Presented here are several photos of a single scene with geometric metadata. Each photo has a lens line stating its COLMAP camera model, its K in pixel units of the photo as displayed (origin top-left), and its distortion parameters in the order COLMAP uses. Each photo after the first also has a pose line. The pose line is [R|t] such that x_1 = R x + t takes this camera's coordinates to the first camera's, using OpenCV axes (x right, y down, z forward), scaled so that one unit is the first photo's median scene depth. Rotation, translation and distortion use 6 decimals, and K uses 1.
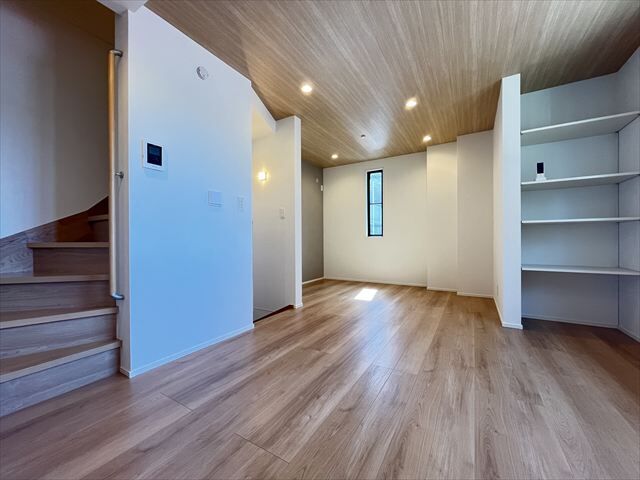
lens RADIAL K [[258.0, 0, 317.2], [0, 258.0, 240.3], [0, 0, 1]] dist [-0.000788, -0.000518]
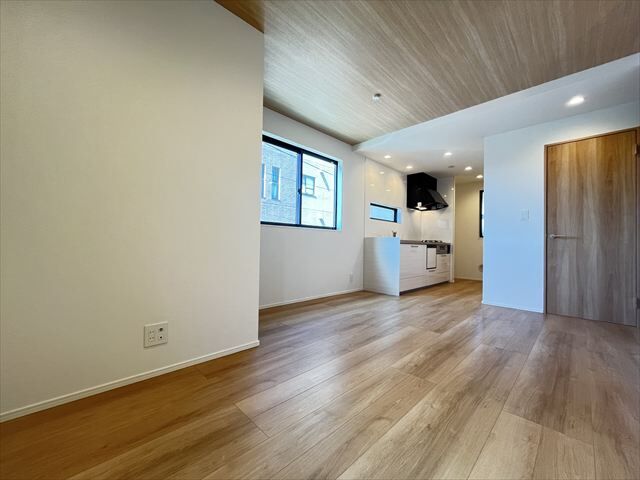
lens RADIAL K [[258.0, 0, 316.4], [0, 258.0, 240.4], [0, 0, 1]] dist [-0.000788, -0.000518]
pose [[-0.966769, -0.007707, 0.255534, 0.528628], [-0.011028, 0.999872, -0.011566, 0.029918], [-0.255412, -0.013999, -0.966731, 2.613369]]
